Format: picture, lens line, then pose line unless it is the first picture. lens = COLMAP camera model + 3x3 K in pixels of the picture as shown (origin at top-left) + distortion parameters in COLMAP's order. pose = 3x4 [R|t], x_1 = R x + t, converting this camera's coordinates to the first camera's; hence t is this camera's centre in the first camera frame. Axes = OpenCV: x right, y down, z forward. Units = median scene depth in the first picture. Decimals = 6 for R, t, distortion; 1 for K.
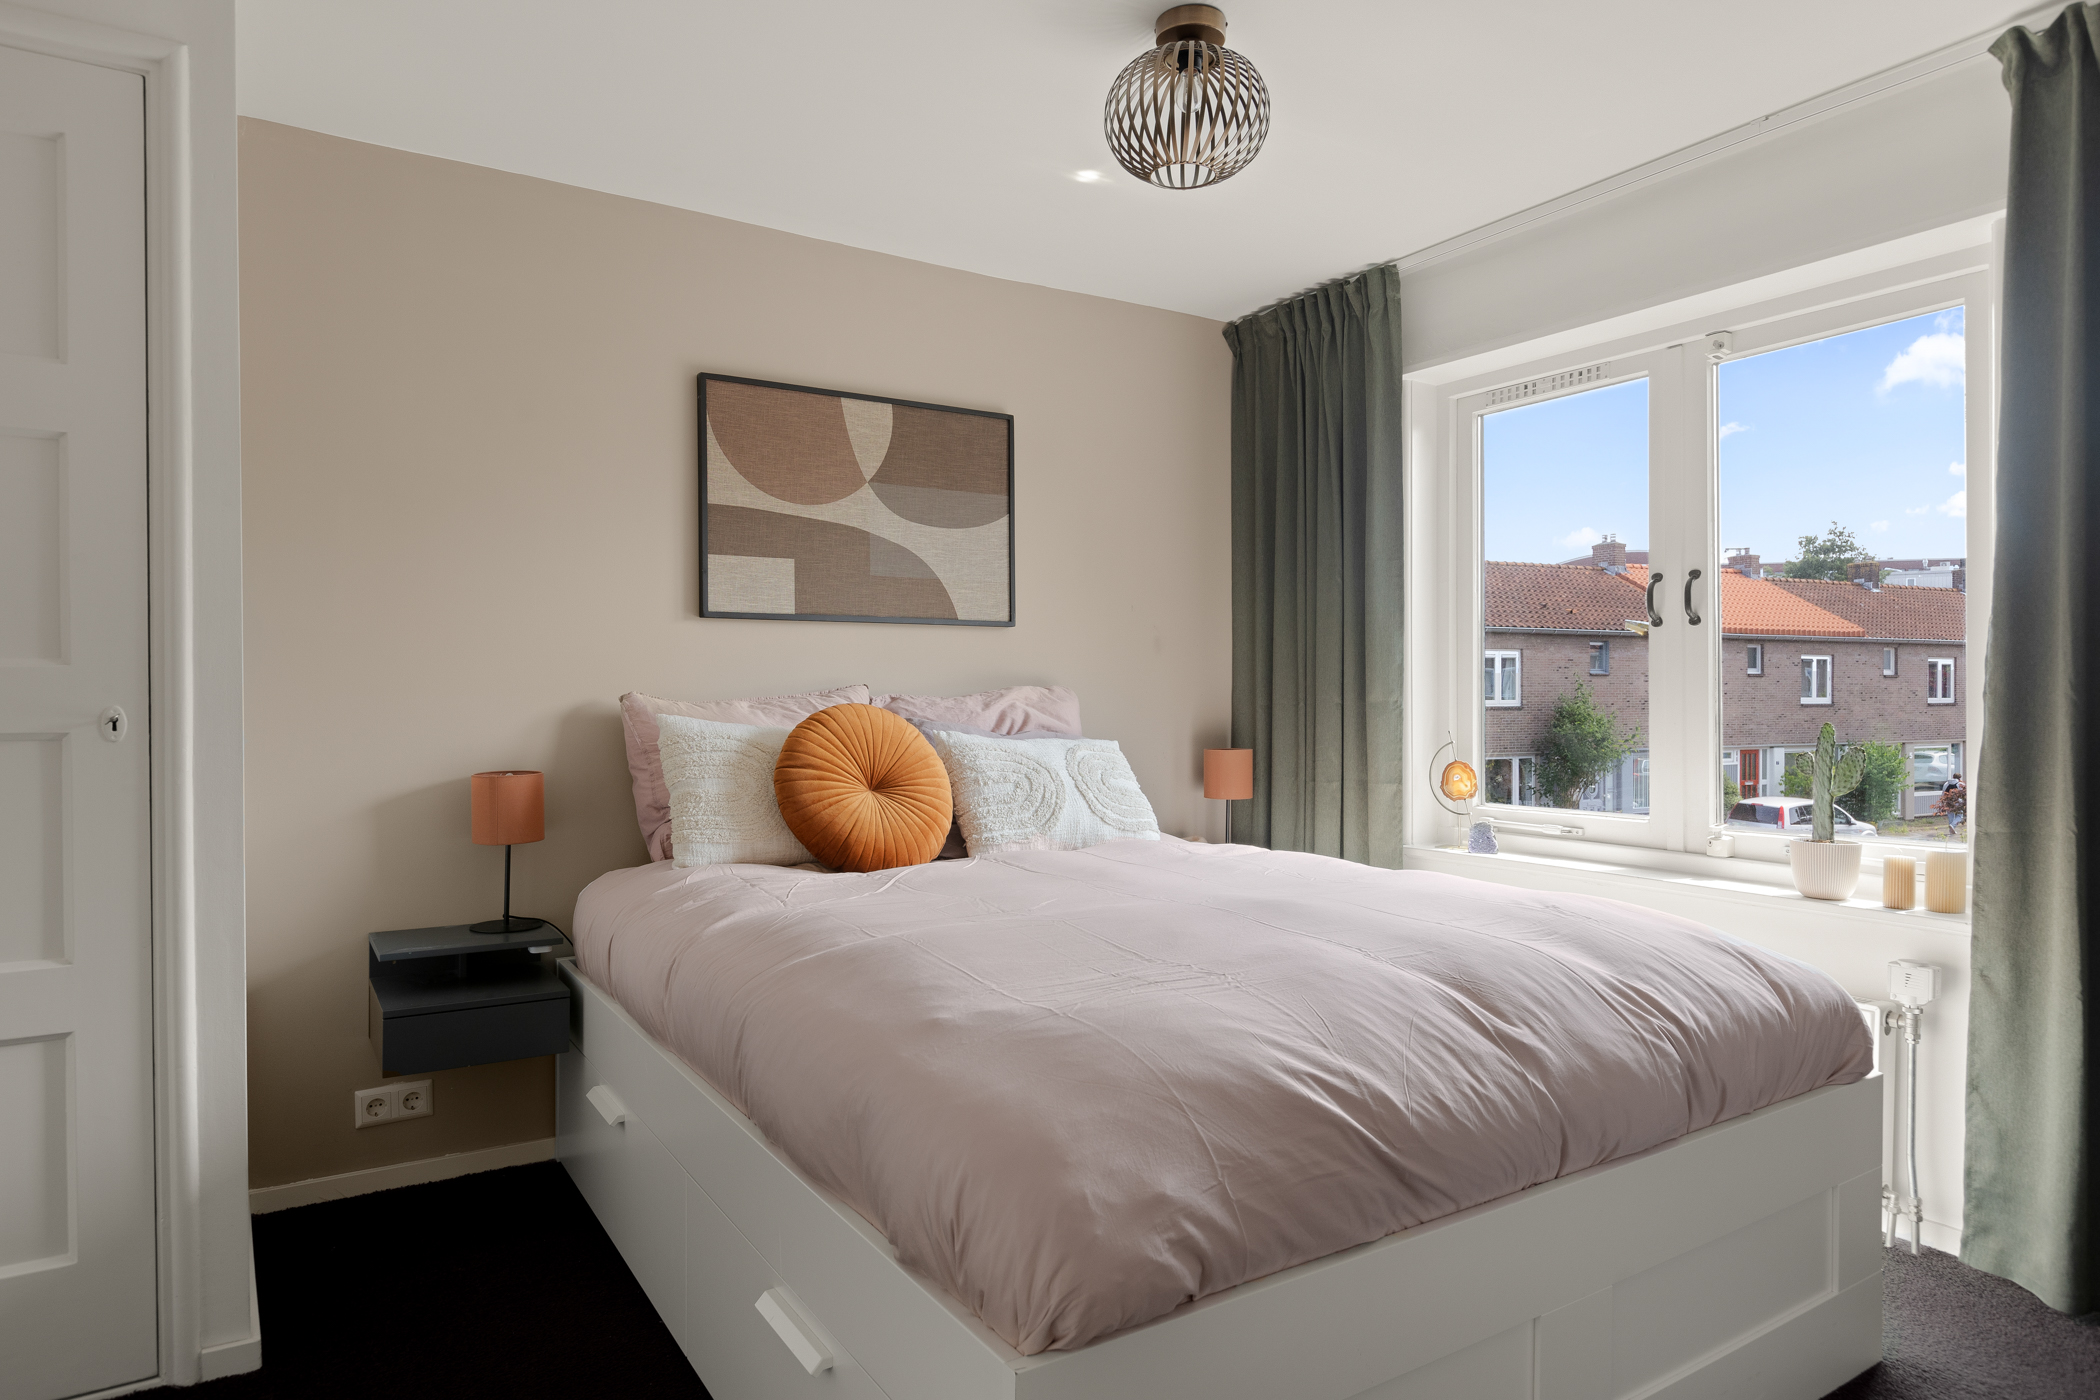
lens RADIAL K [[1226.1, 0, 1044.1], [0, 1226.1, 699.4], [0, 0, 1]] dist [0.001310, -0.002676]
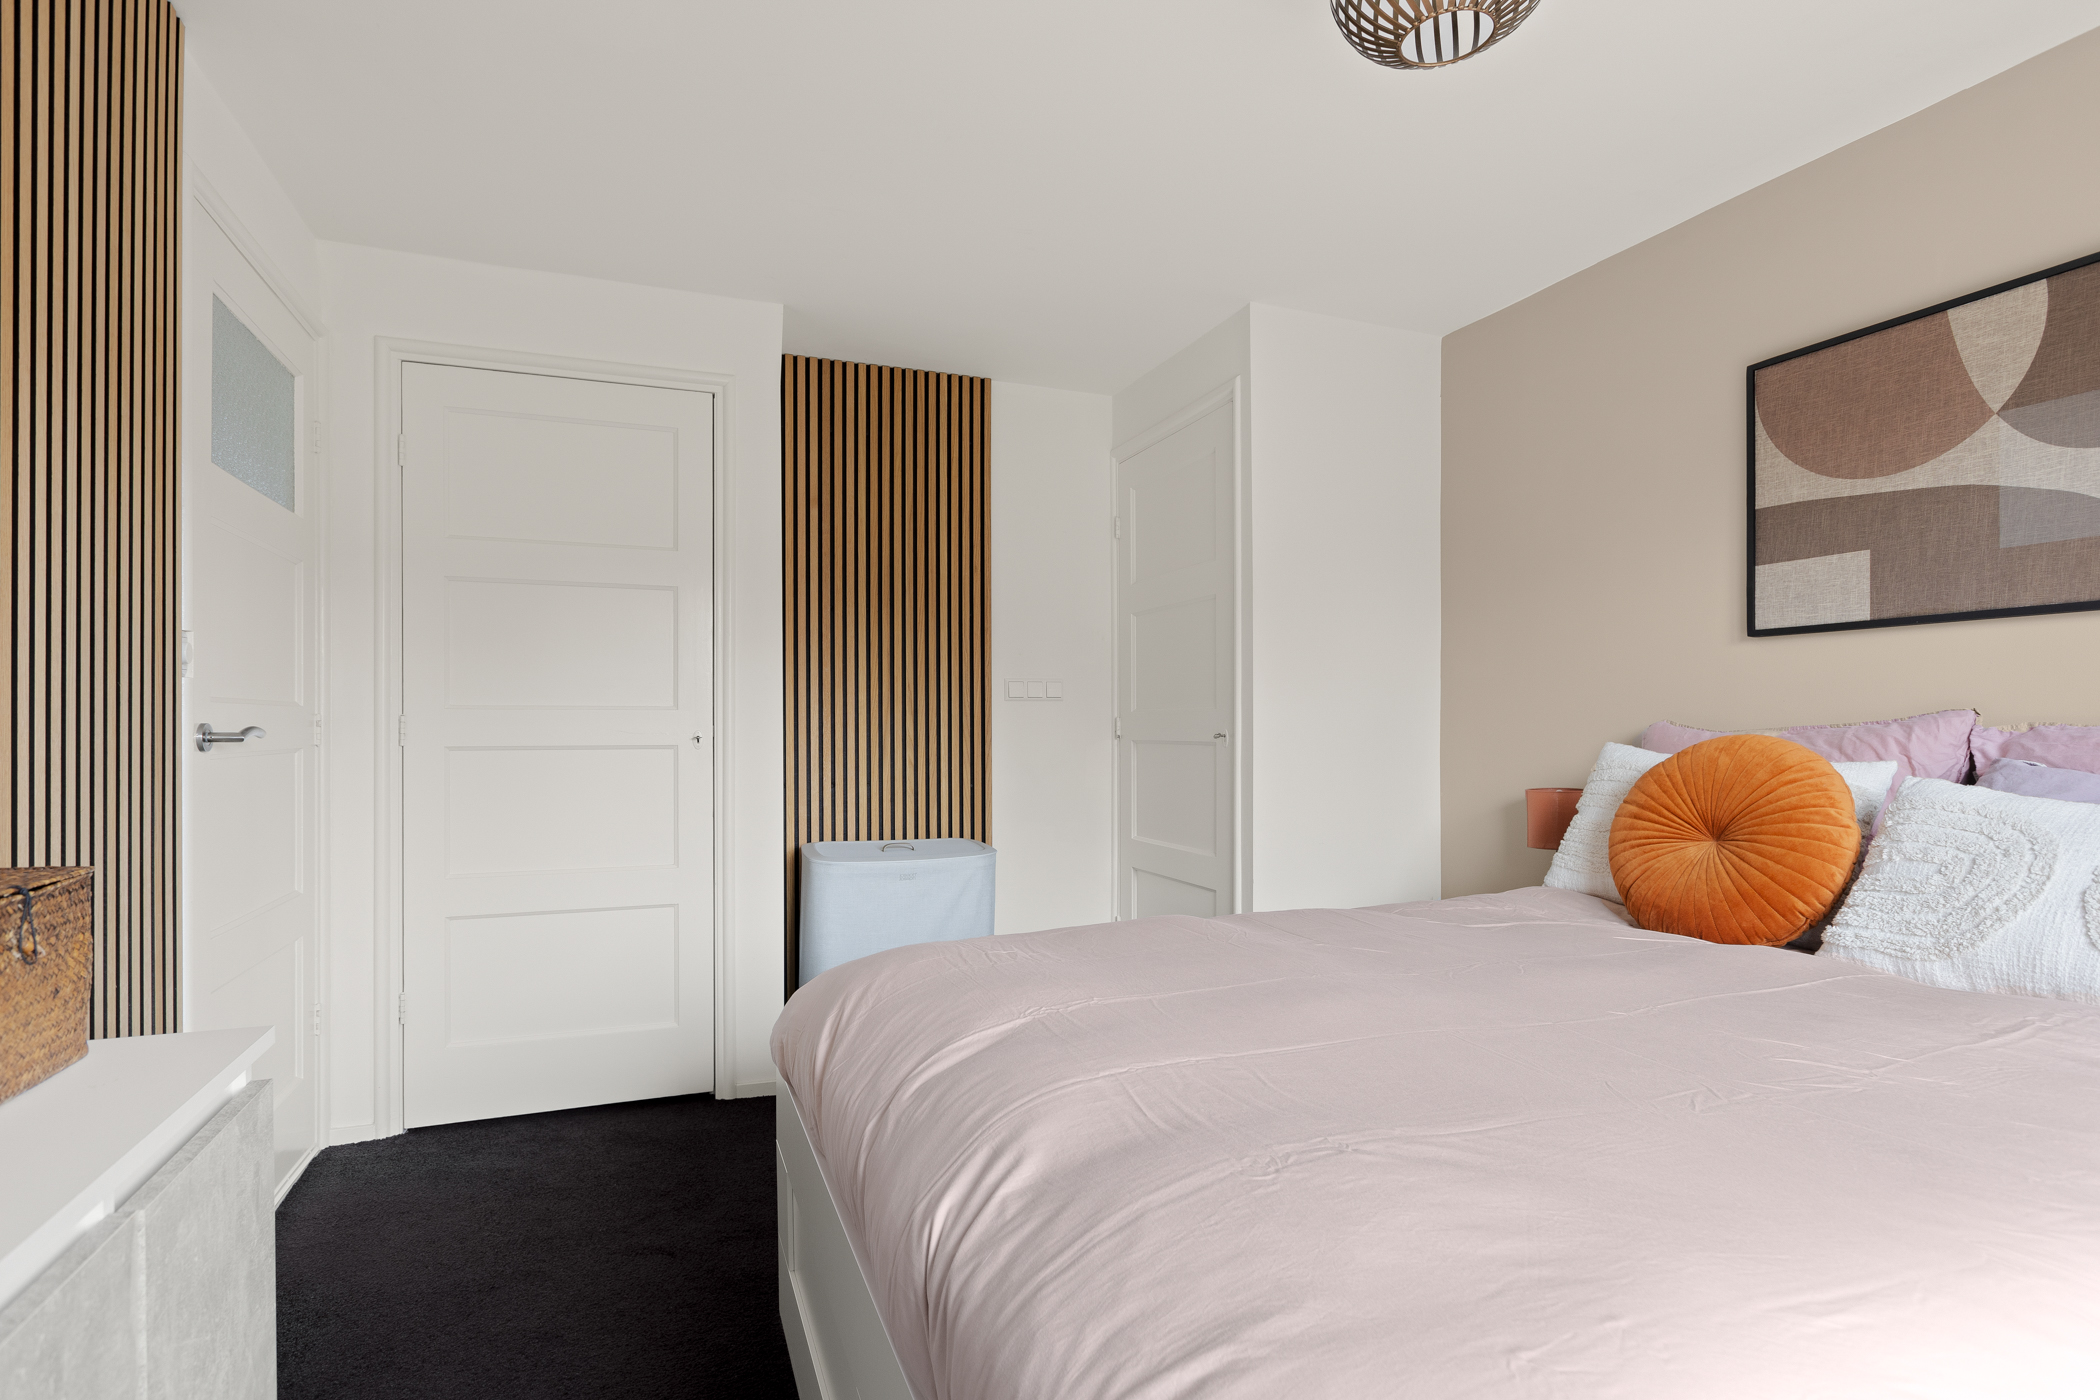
lens RADIAL K [[1042.5, 0, 1043.5], [0, 1042.5, 713.2], [0, 0, 1]] dist [-0.001534, -0.001582]
pose [[-0.200391, -0.004420, -0.979706, 0.575344], [-0.000741, 0.999990, -0.004360, -0.006857], [0.979716, -0.000148, -0.200392, 0.643154]]
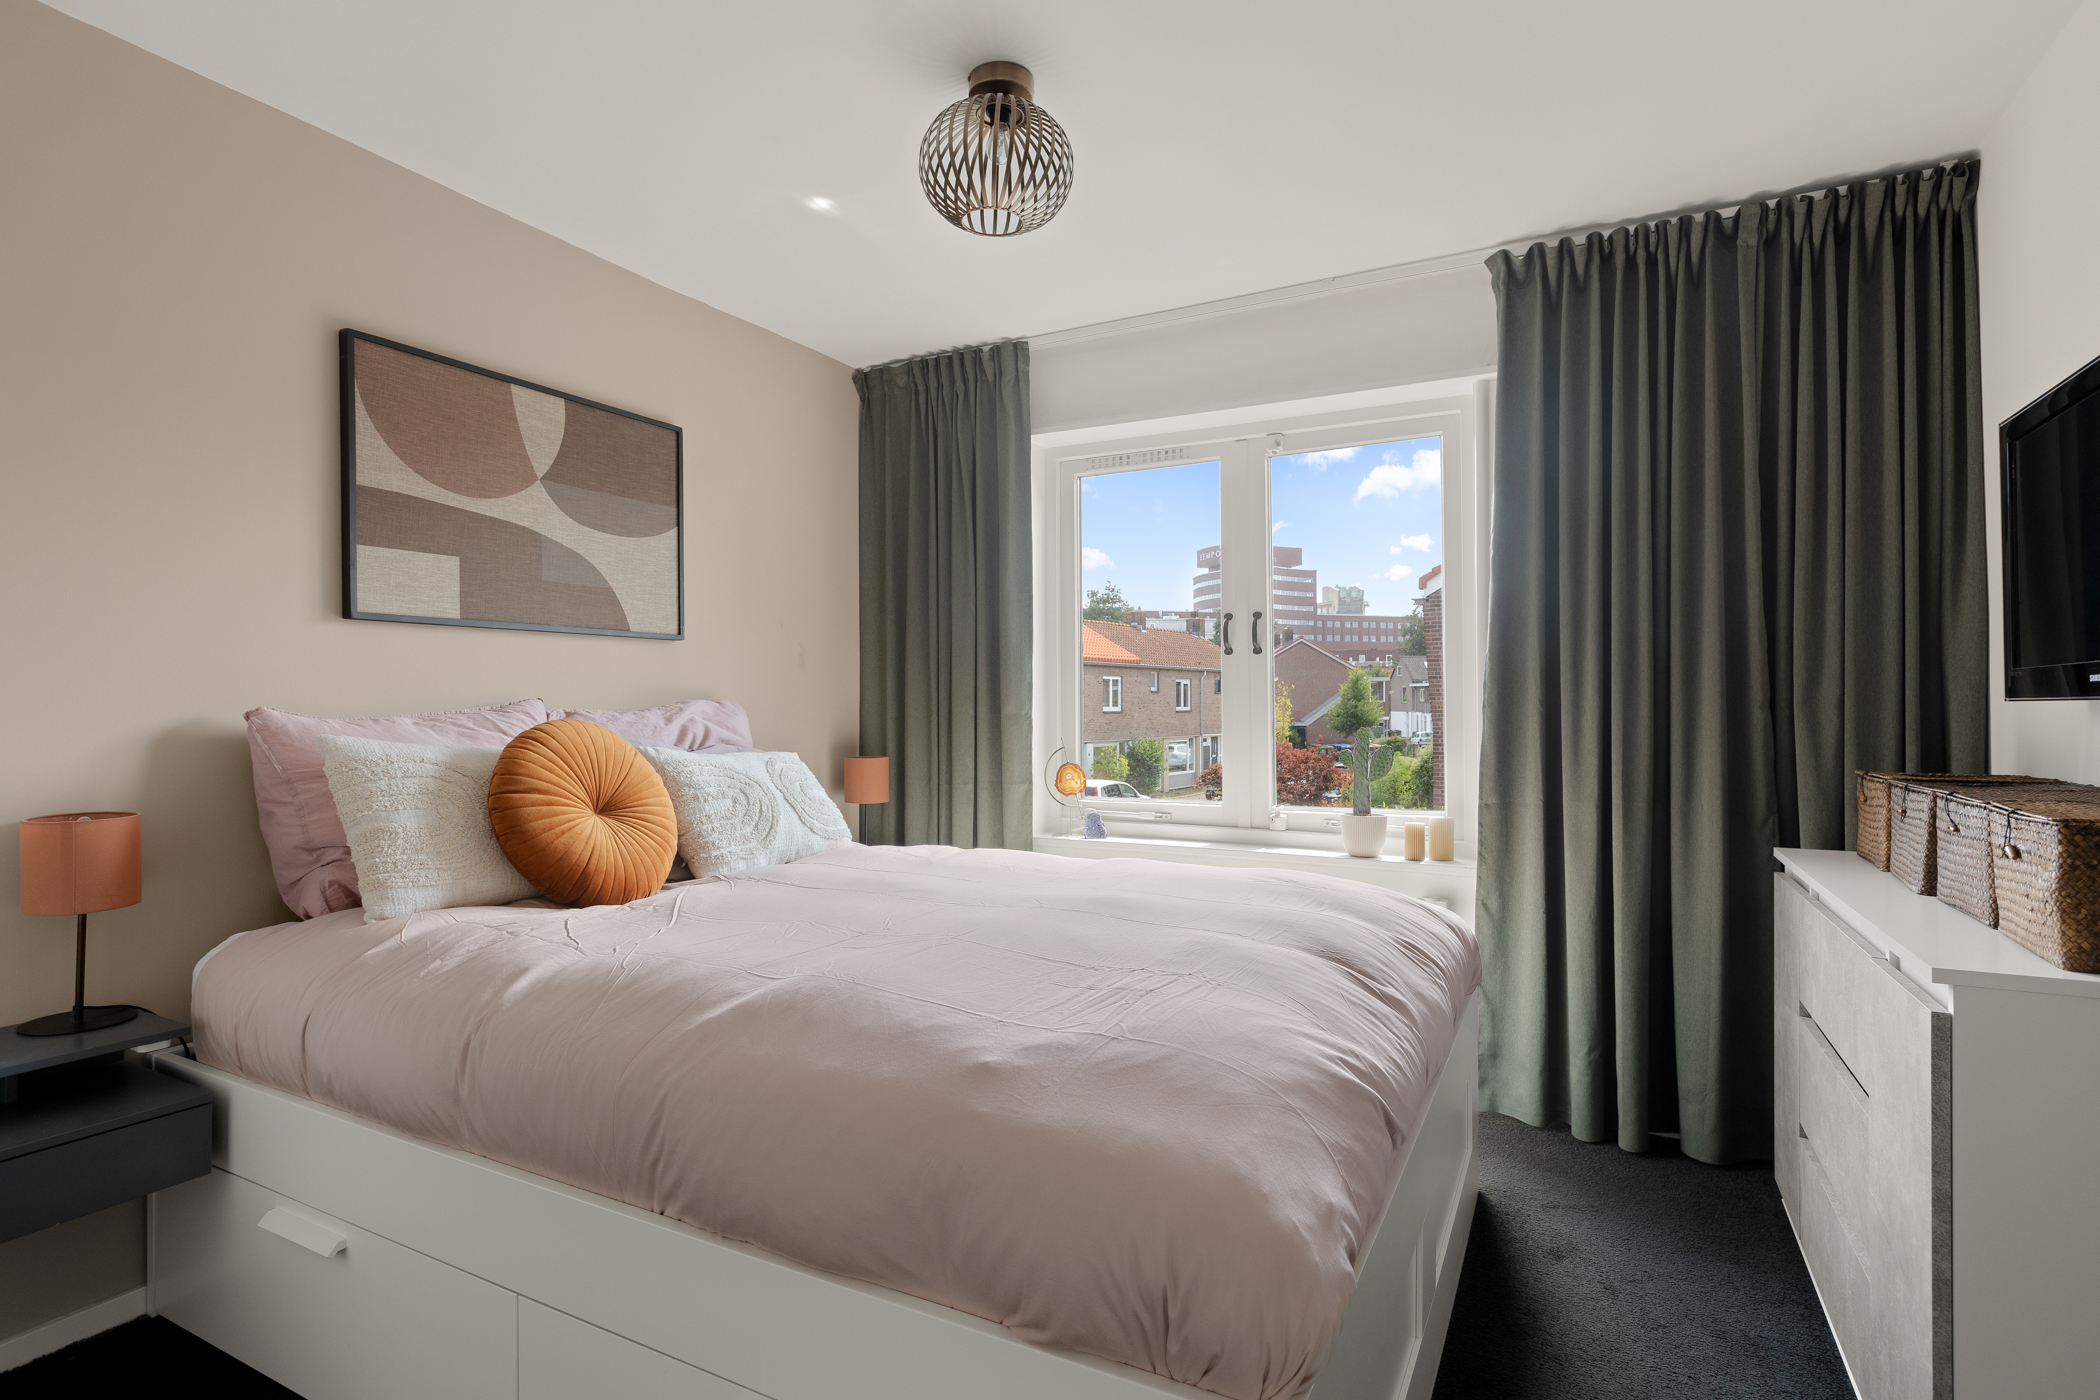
lens RADIAL K [[1042.5, 0, 1053.7], [0, 1042.5, 697.7], [0, 0, 1]] dist [-0.001534, -0.001582]
pose [[0.871698, 0.002247, 0.490038, -0.206099], [0.003063, 0.999945, -0.010034, -0.003655], [-0.490034, 0.010247, 0.871643, 0.136875]]
